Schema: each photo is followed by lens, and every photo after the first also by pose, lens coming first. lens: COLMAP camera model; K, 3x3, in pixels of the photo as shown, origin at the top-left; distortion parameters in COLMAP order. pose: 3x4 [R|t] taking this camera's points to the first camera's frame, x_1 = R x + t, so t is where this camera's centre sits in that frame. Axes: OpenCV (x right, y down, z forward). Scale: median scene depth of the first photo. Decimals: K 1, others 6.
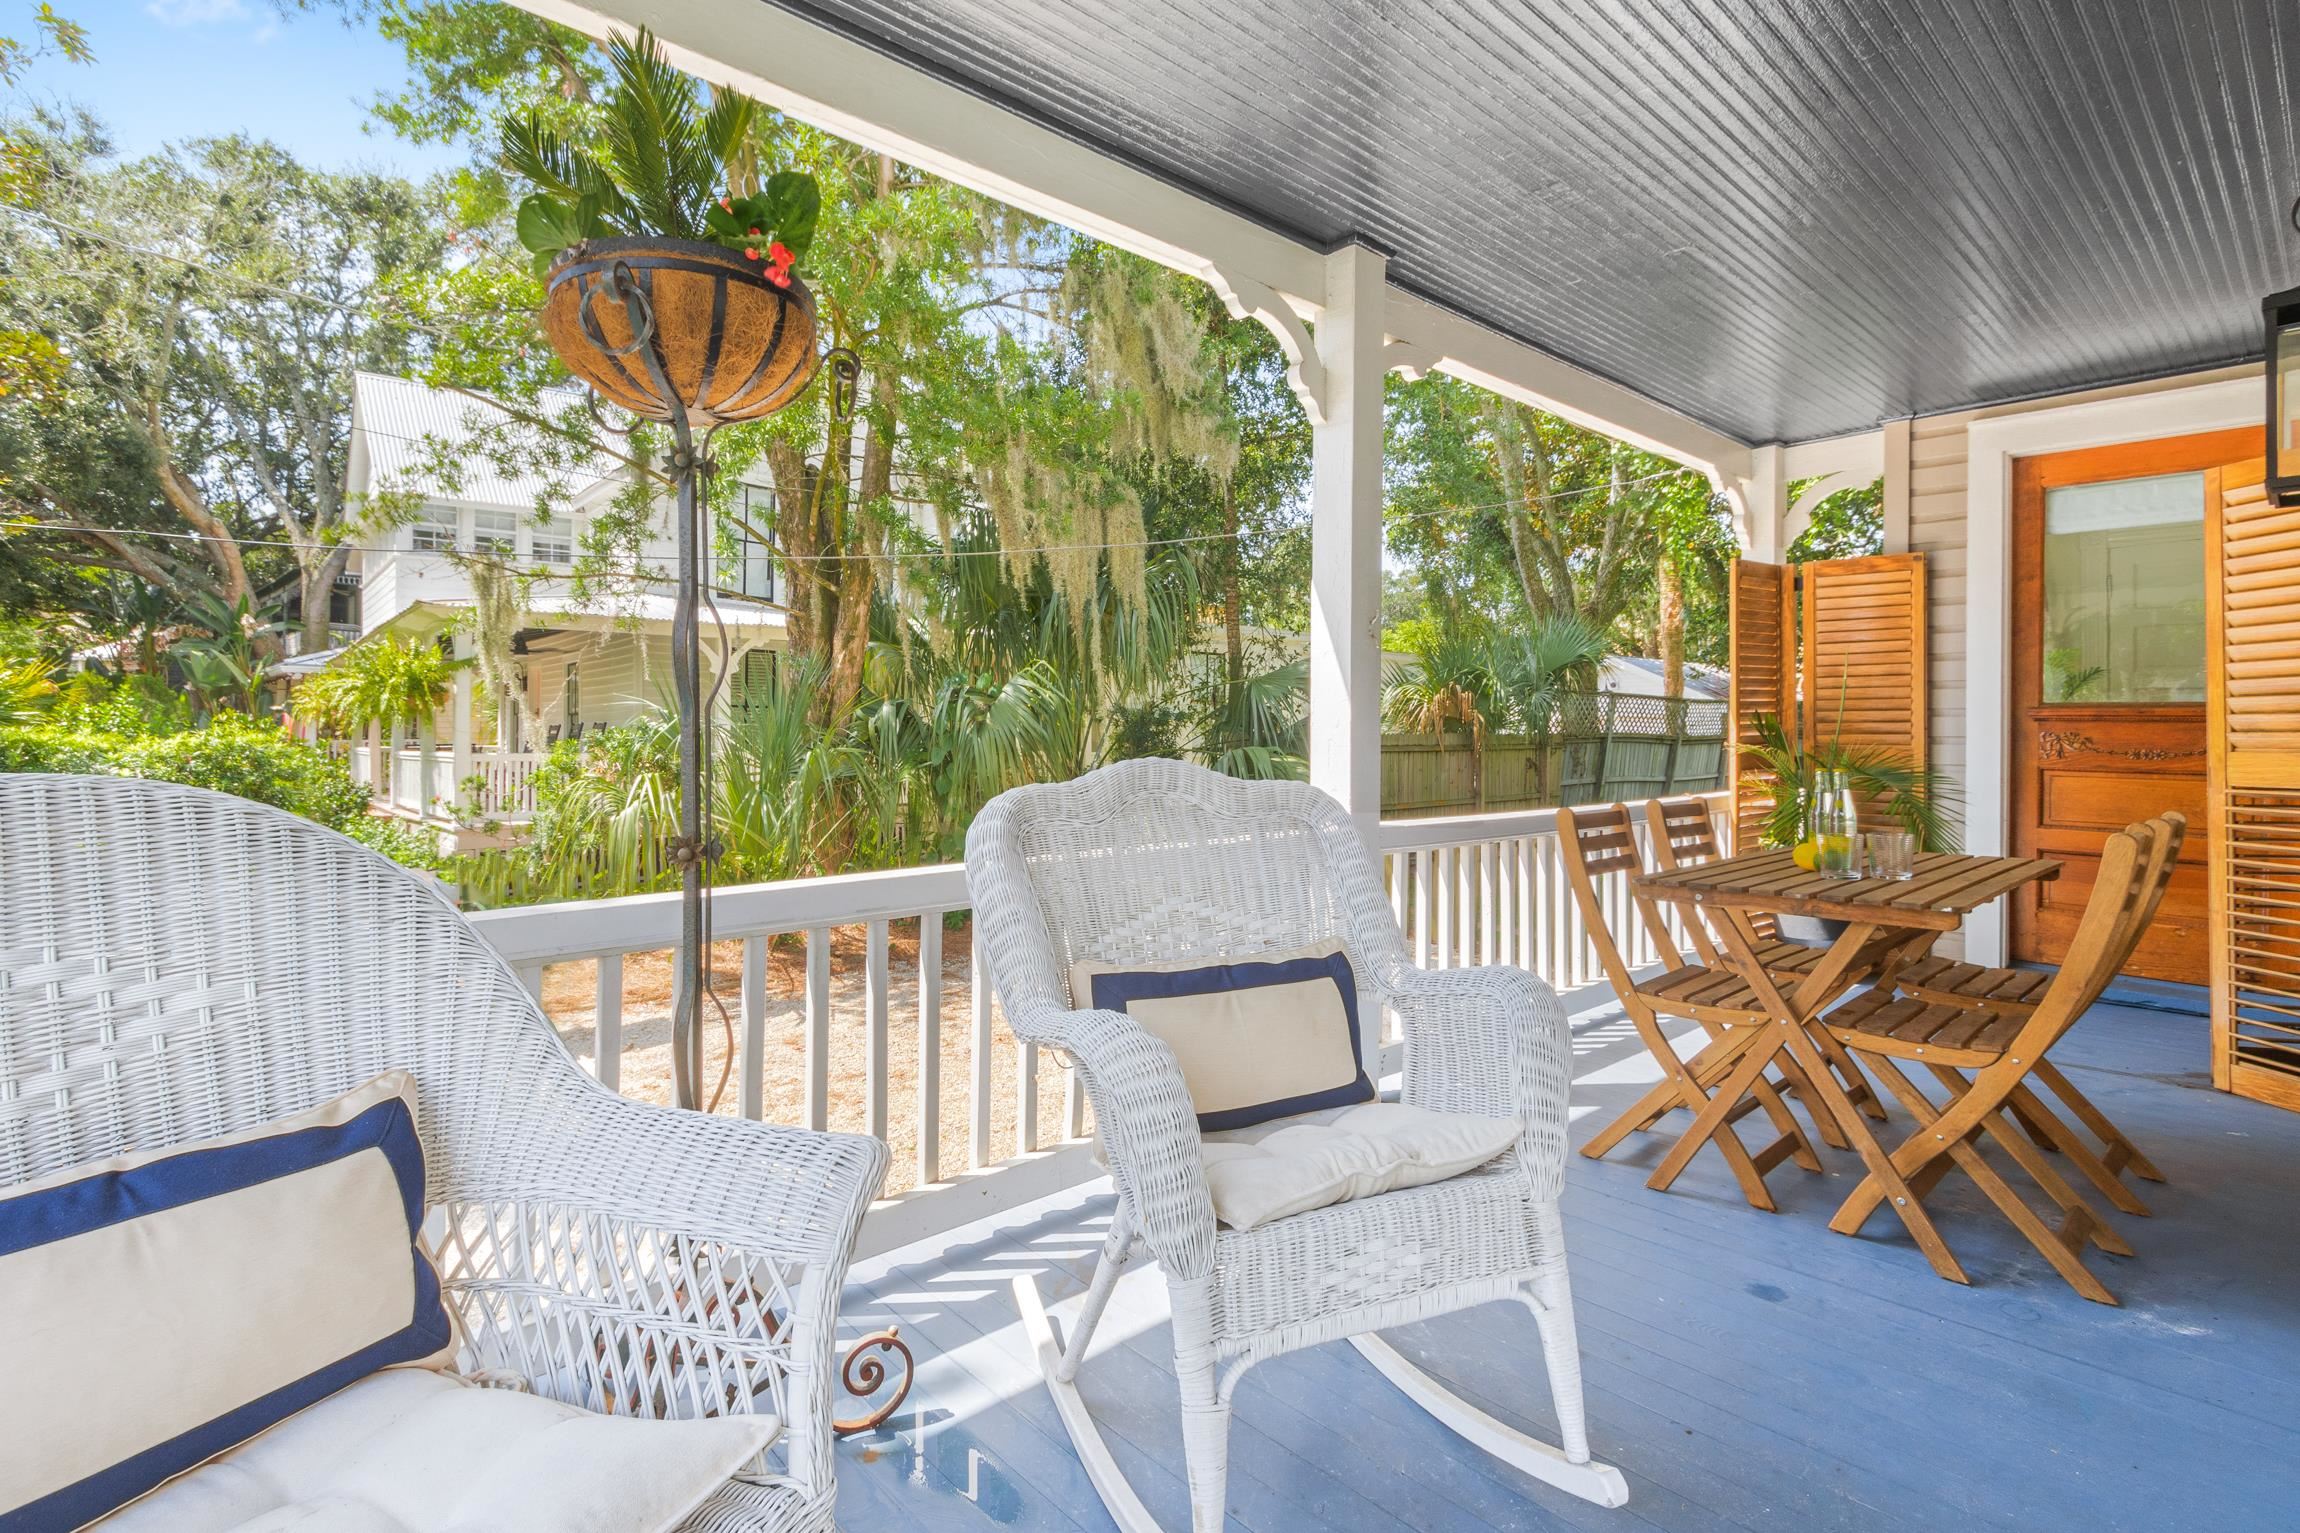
lens RADIAL K [[1095.2, 0, 1149.3], [0, 1095.2, 729.1], [0, 0, 1]] dist [0.005489, 0.000352]
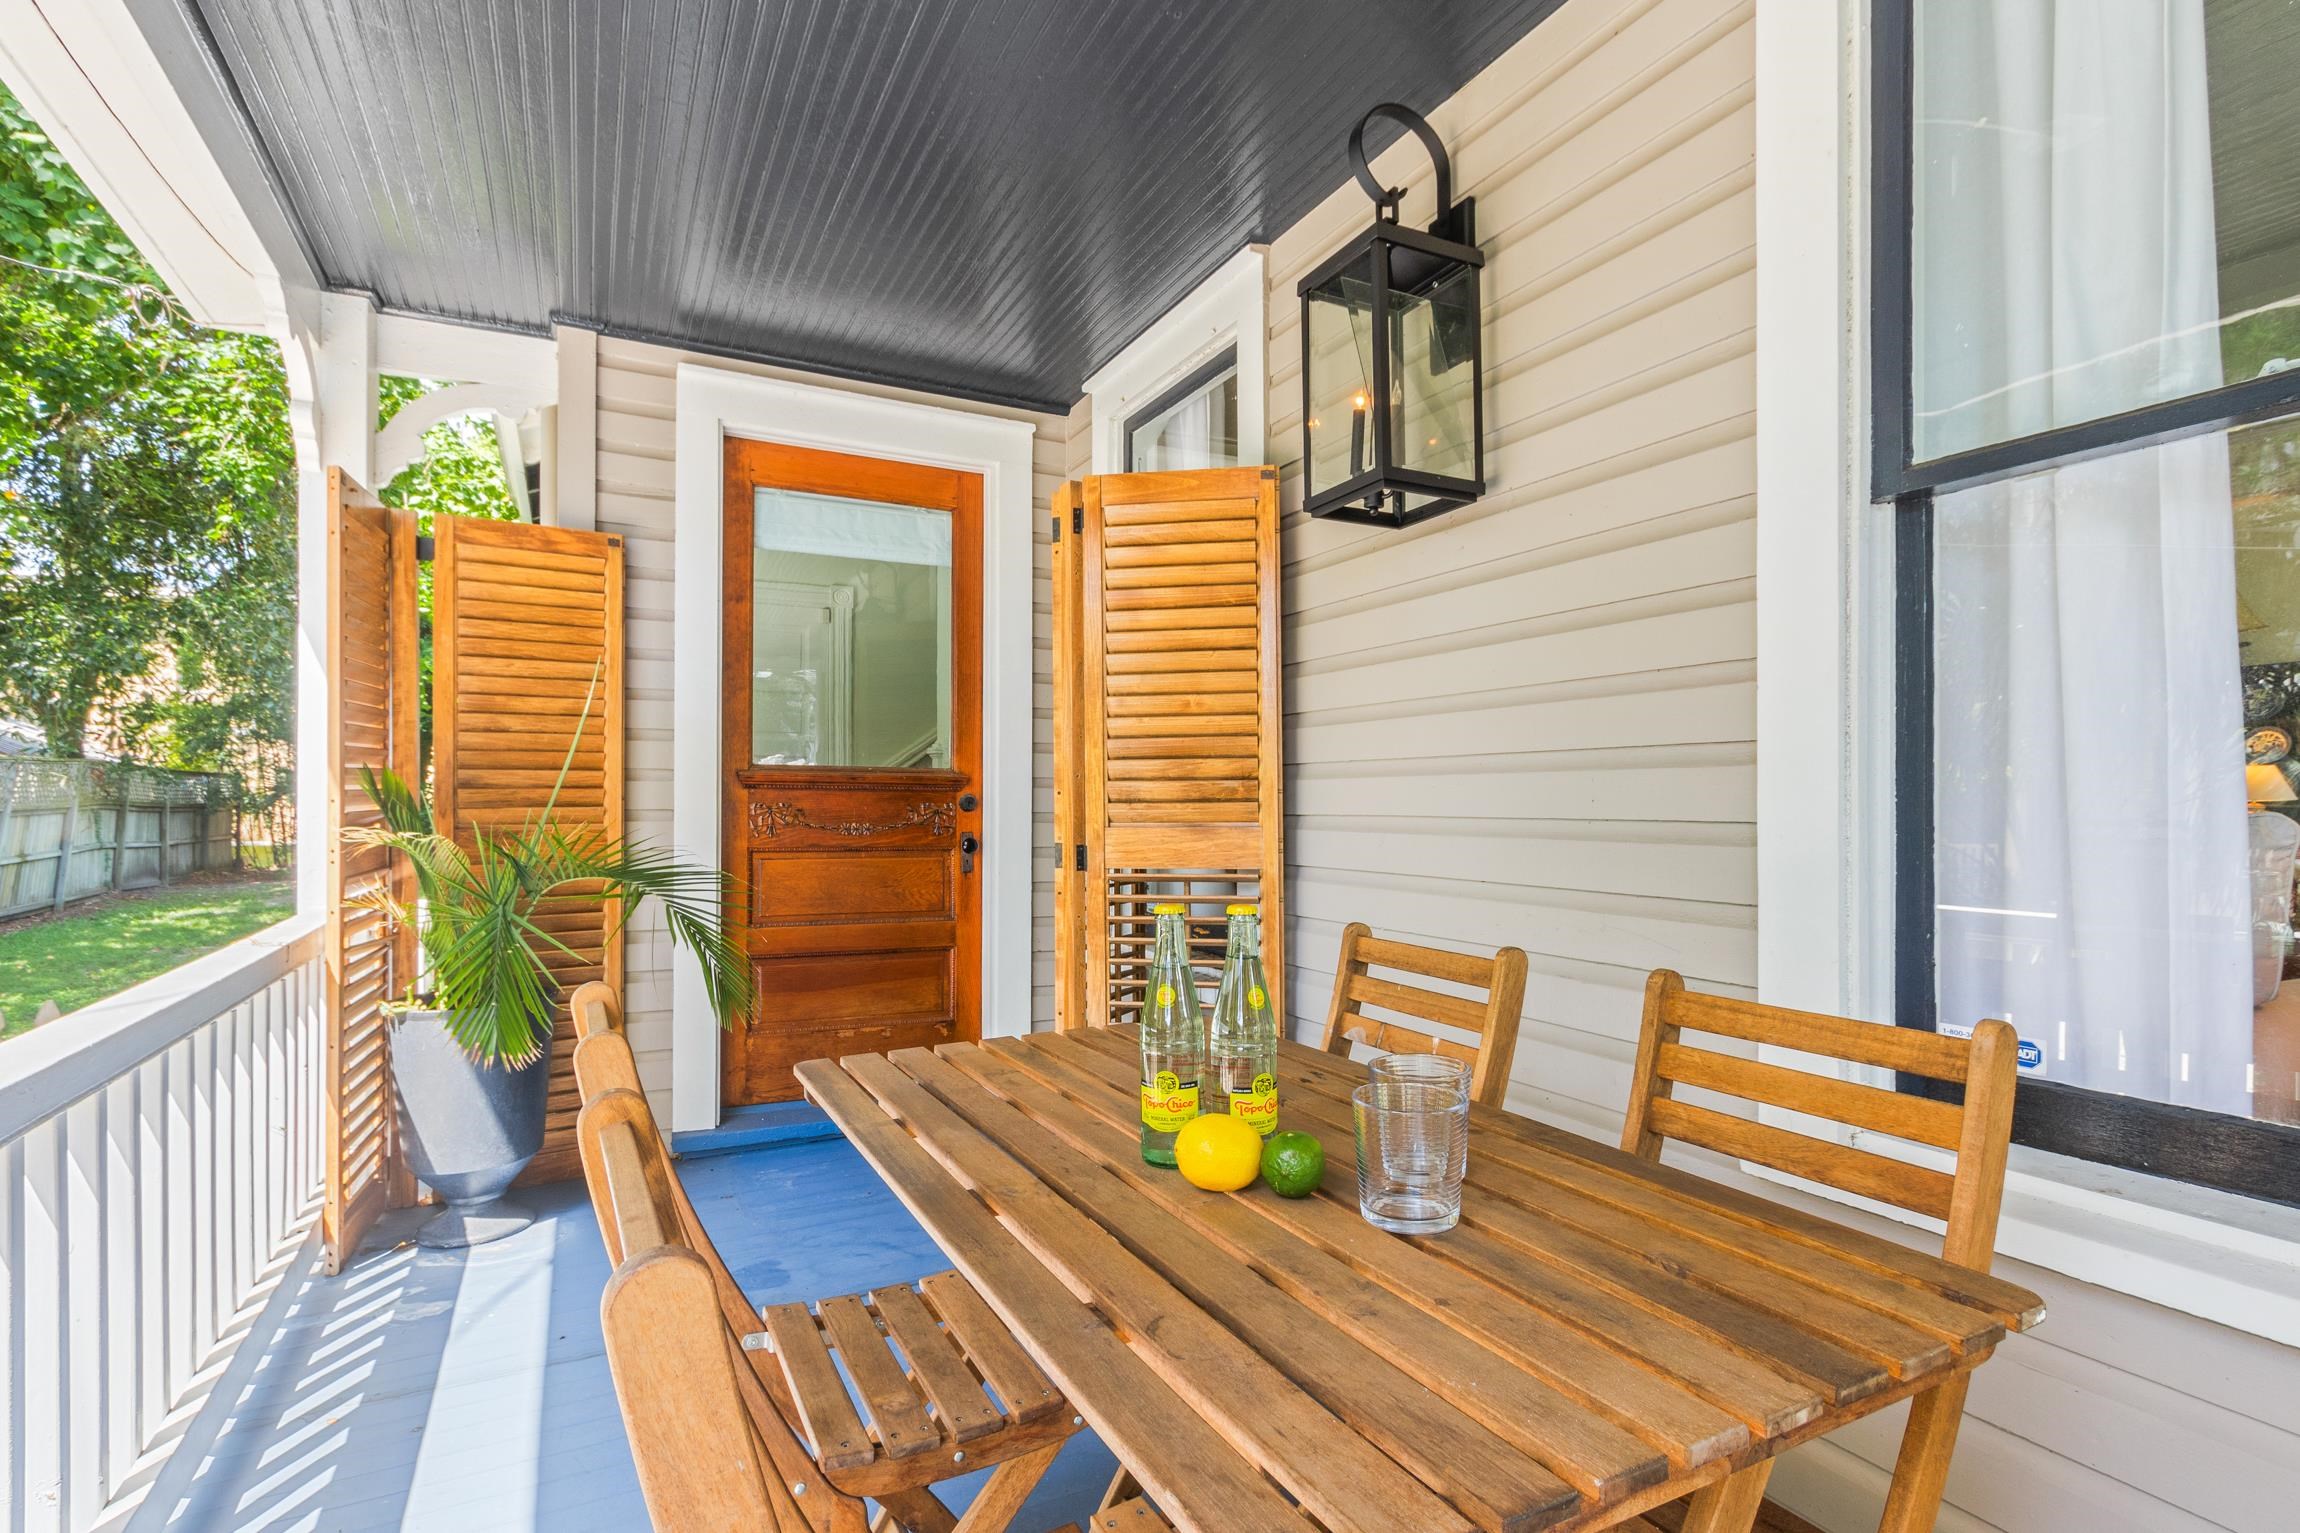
lens RADIAL K [[1095.2, 0, 1158.1], [0, 1095.2, 787.4], [0, 0, 1]] dist [0.005489, 0.000352]
pose [[0.258741, 0.004708, 0.965935, 0.141167], [0.000768, 0.999987, -0.005080, -0.003265], [-0.965946, 0.002056, 0.258734, 0.506114]]
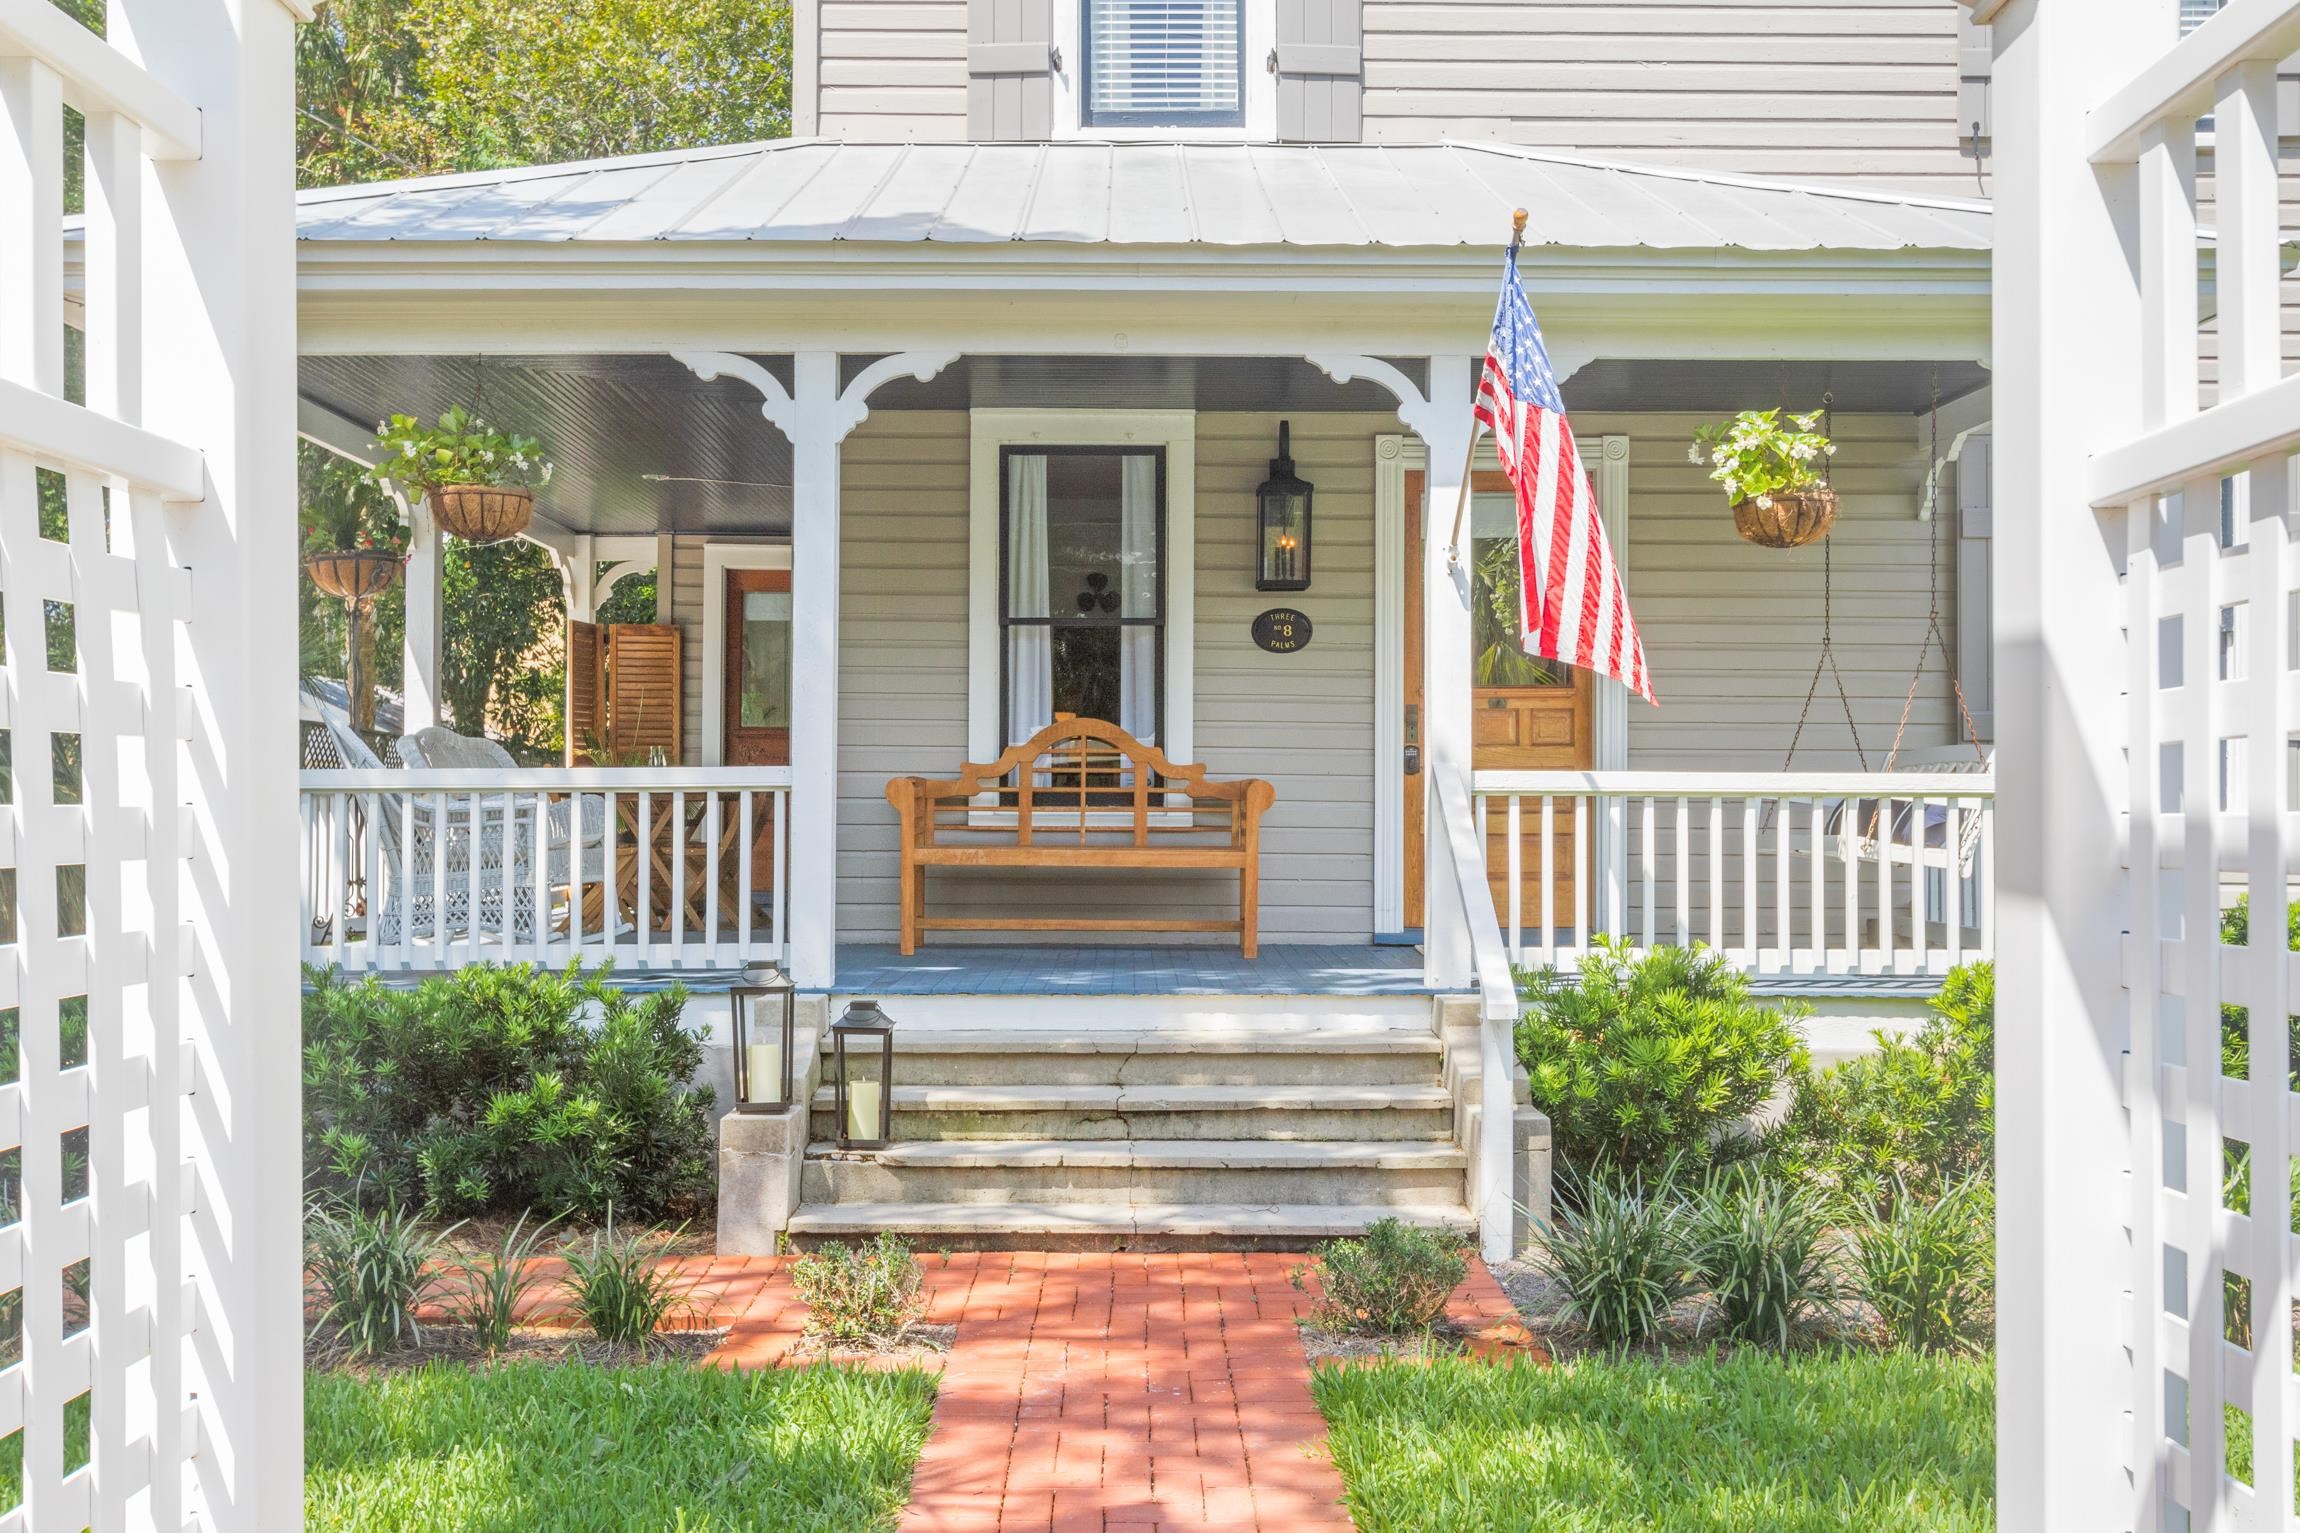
lens RADIAL K [[2265.9, 0, 1149.8], [0, 2265.9, 771.1], [0, 0, 1]] dist [-0.013037, 0.000000]
pose [[0.676683, 0.014590, 0.736130, -1.140762], [-0.005354, 0.999875, -0.014895, 0.082412], [-0.736255, 0.006138, 0.676676, -1.572481]]
